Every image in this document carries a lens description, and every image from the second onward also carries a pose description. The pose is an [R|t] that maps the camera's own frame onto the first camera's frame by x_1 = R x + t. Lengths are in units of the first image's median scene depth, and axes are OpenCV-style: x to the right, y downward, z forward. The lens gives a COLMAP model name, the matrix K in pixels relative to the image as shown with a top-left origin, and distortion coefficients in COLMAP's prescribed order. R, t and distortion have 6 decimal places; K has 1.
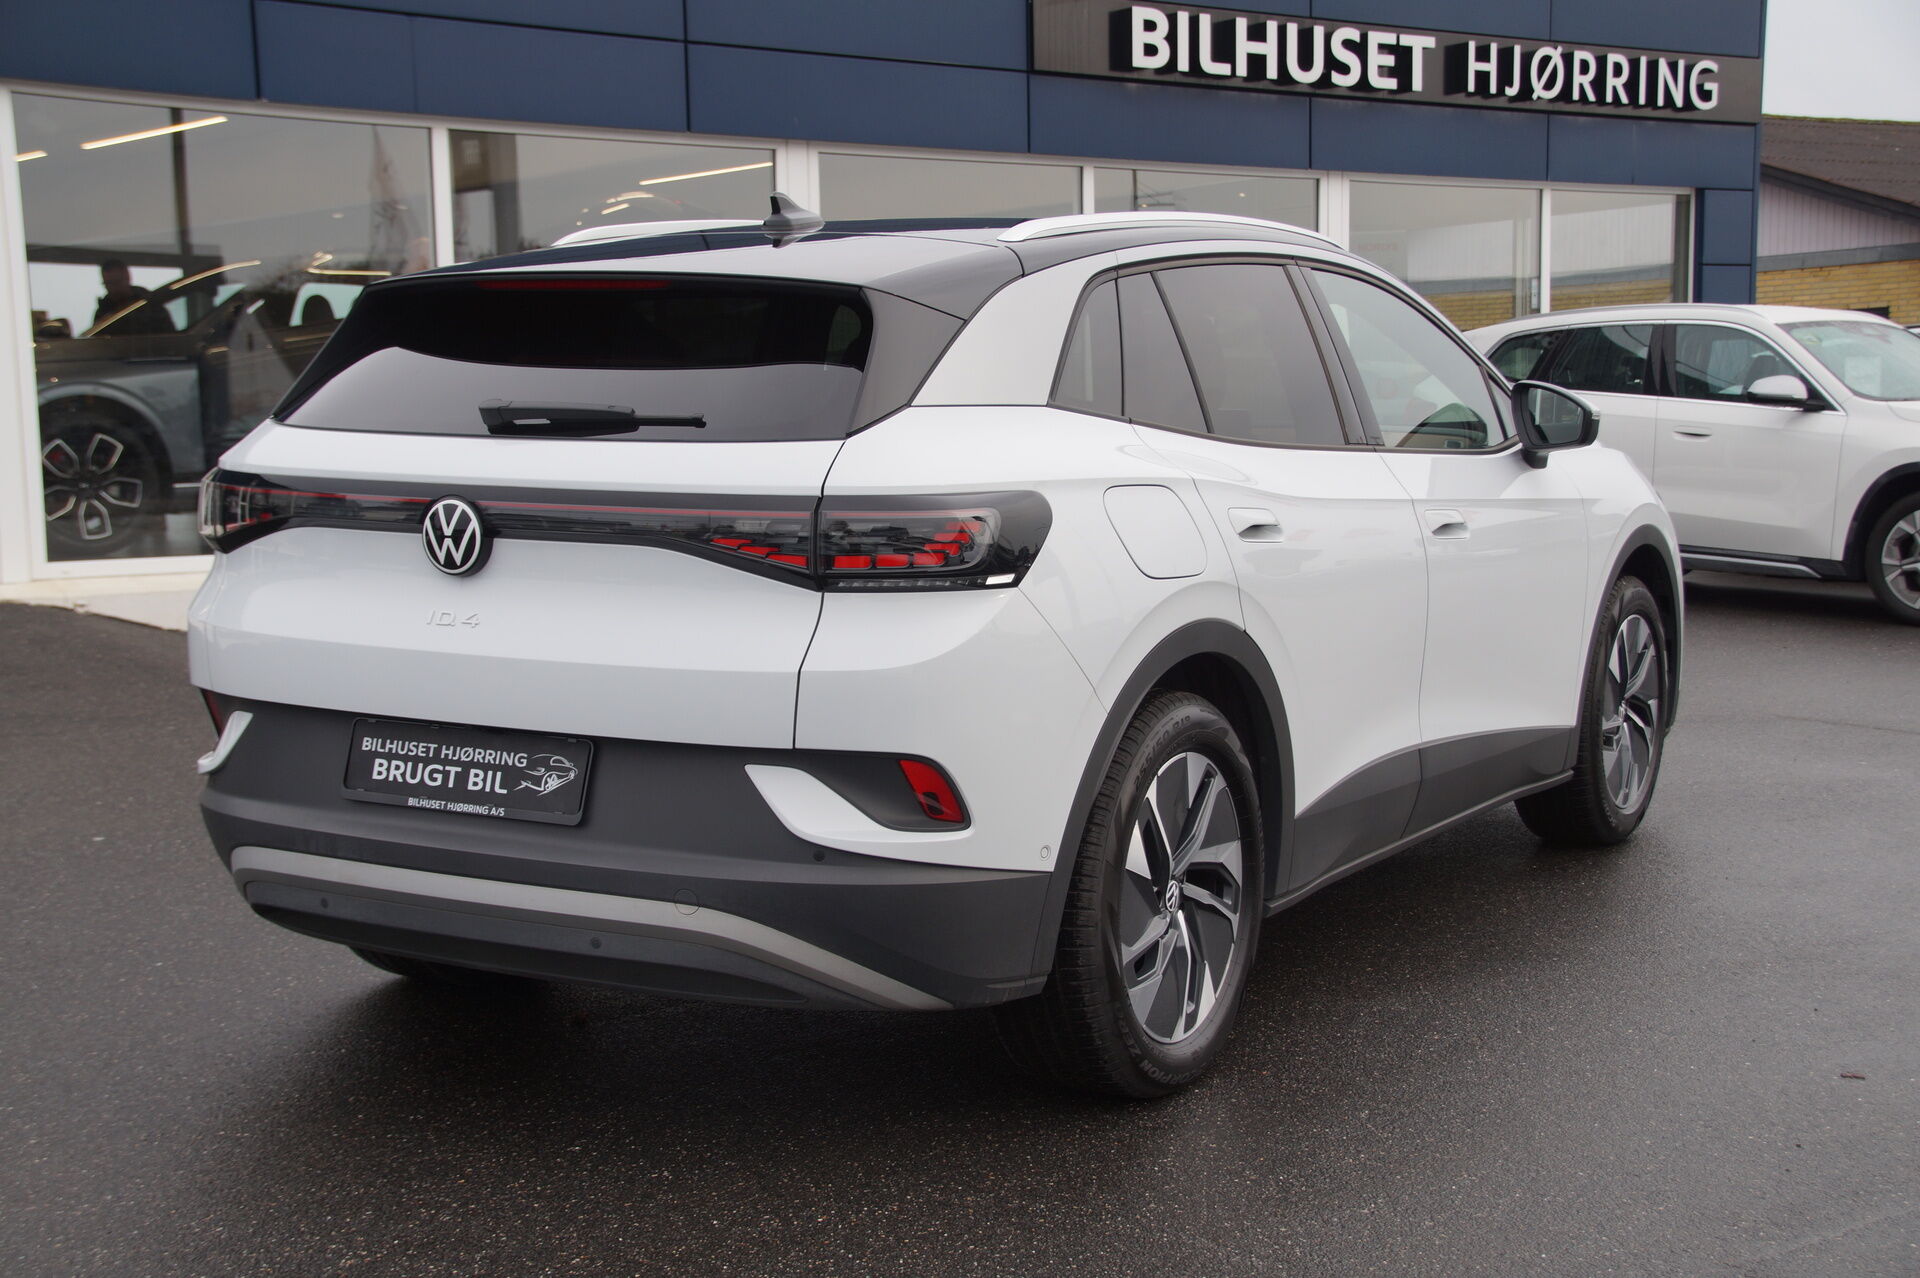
lens RADIAL K [[2725.8, 0, 960.0], [0, 2725.8, 639.0], [0, 0, 1]] dist [0.119488, -0.012370]
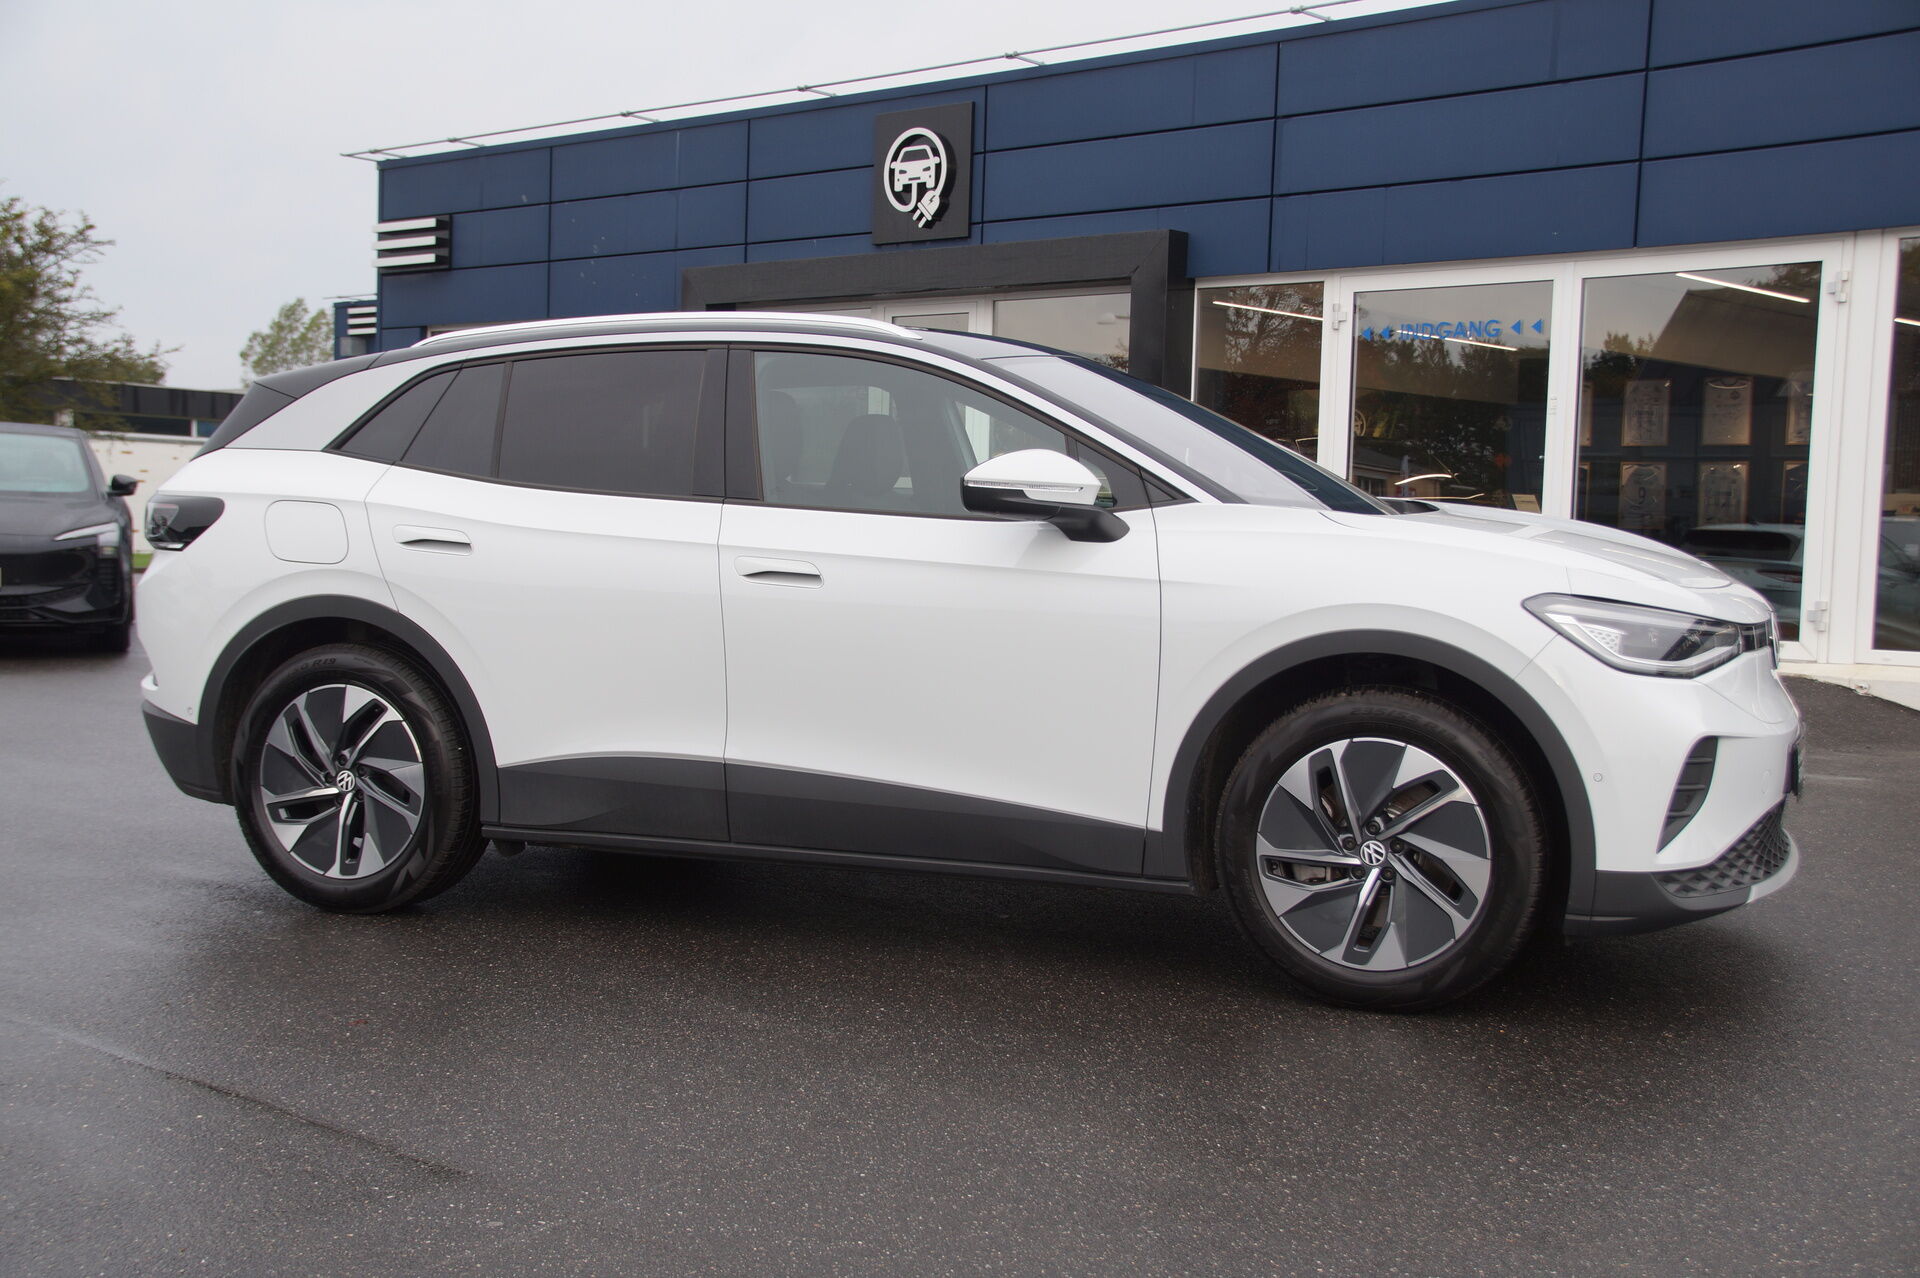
lens RADIAL K [[2248.5, 0, 860.2], [0, 2248.5, 679.3], [0, 0, 1]] dist [0.085542, 0.039971]
pose [[0.104042, 0.086689, -0.990788, 1.331267], [-0.118116, 0.990221, 0.074237, -0.085885], [0.987534, 0.109304, 0.113264, 1.139699]]
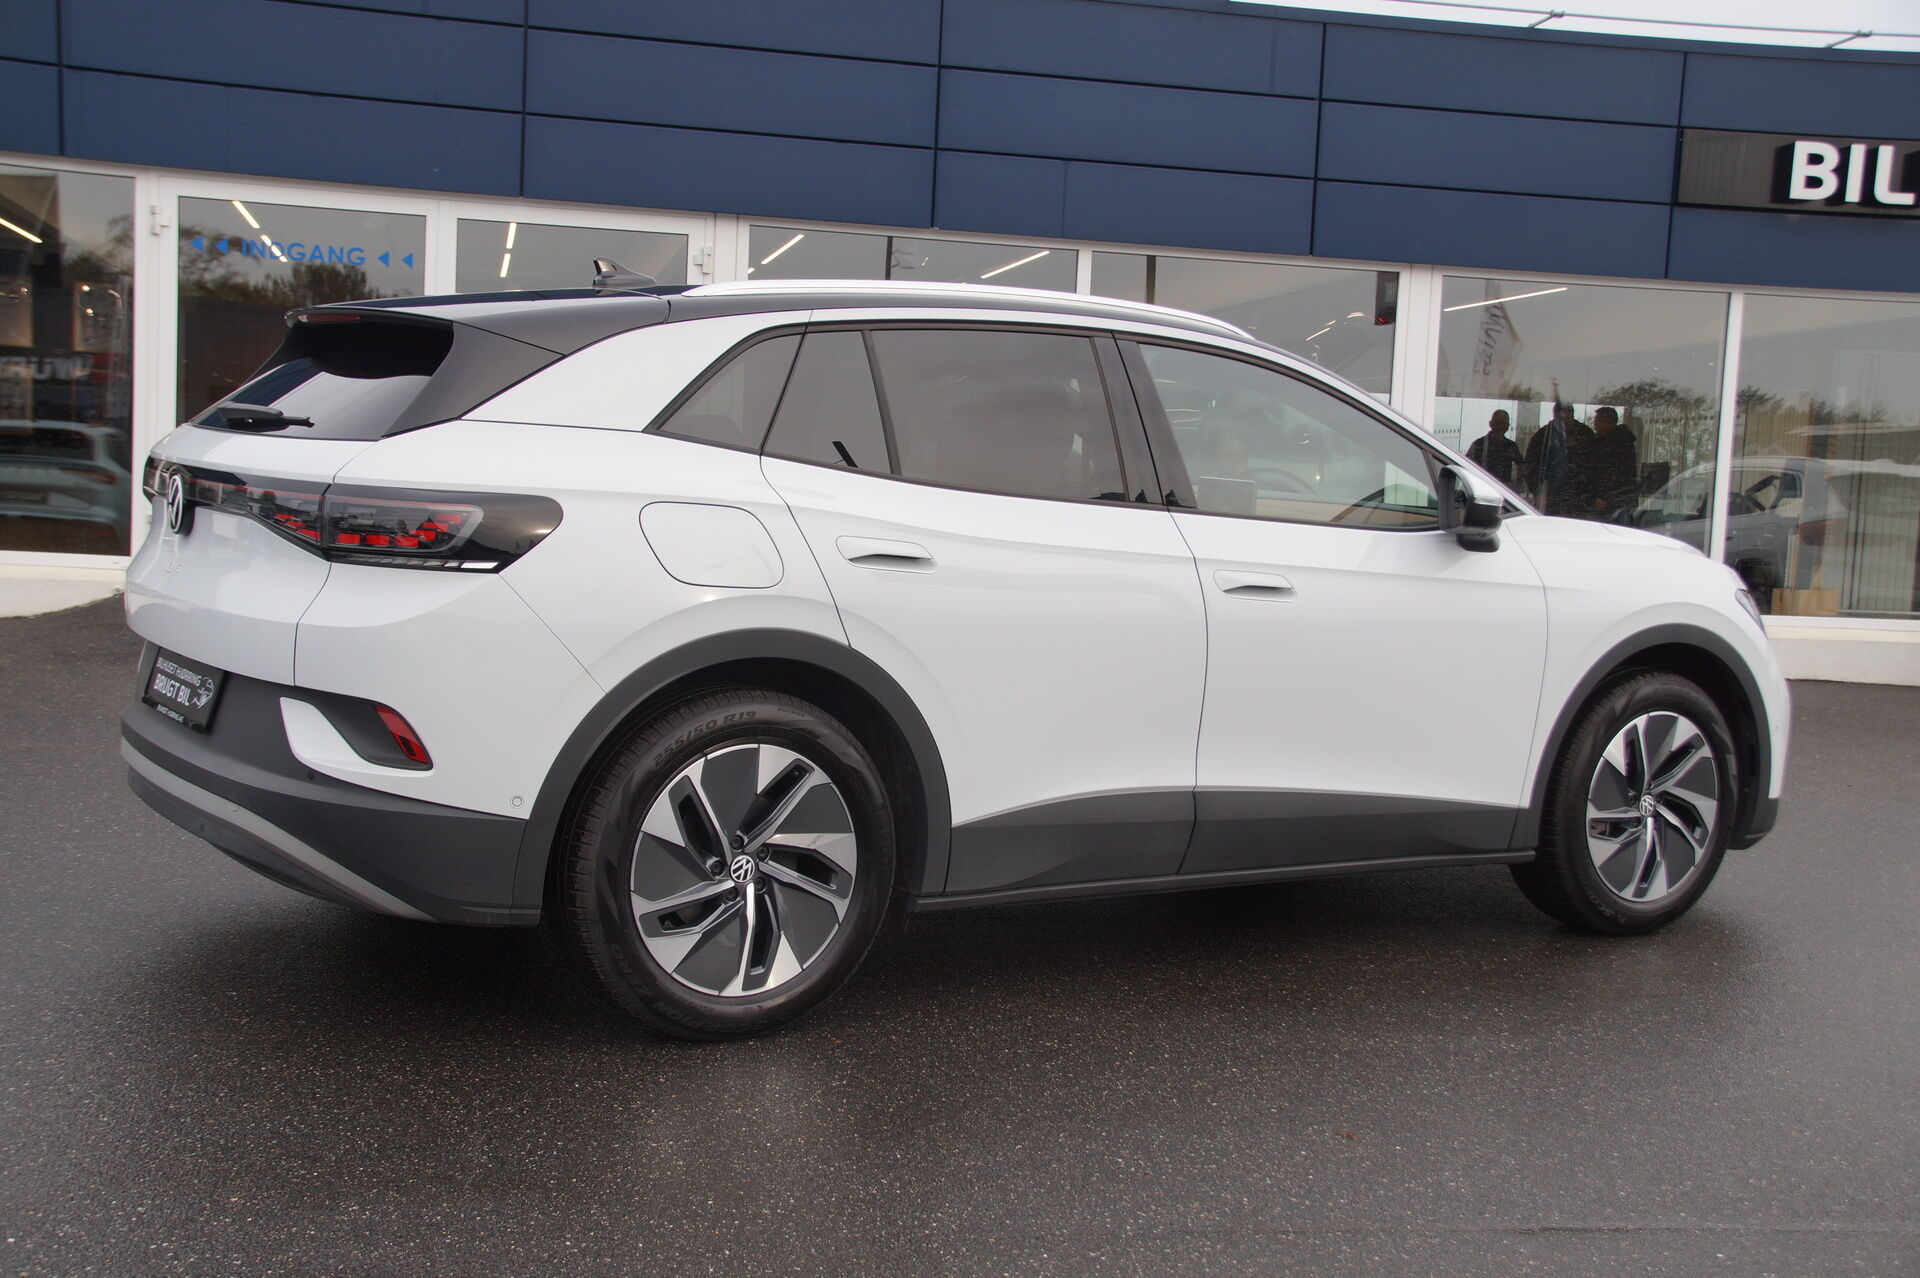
lens RADIAL K [[2248.5, 0, 860.2], [0, 2248.5, 679.3], [0, 0, 1]] dist [0.085542, 0.039971]
pose [[0.876800, 0.096742, -0.471023, 0.560505], [-0.102204, 0.994664, 0.014042, -0.002975], [0.469868, 0.035828, 0.882009, 0.191906]]
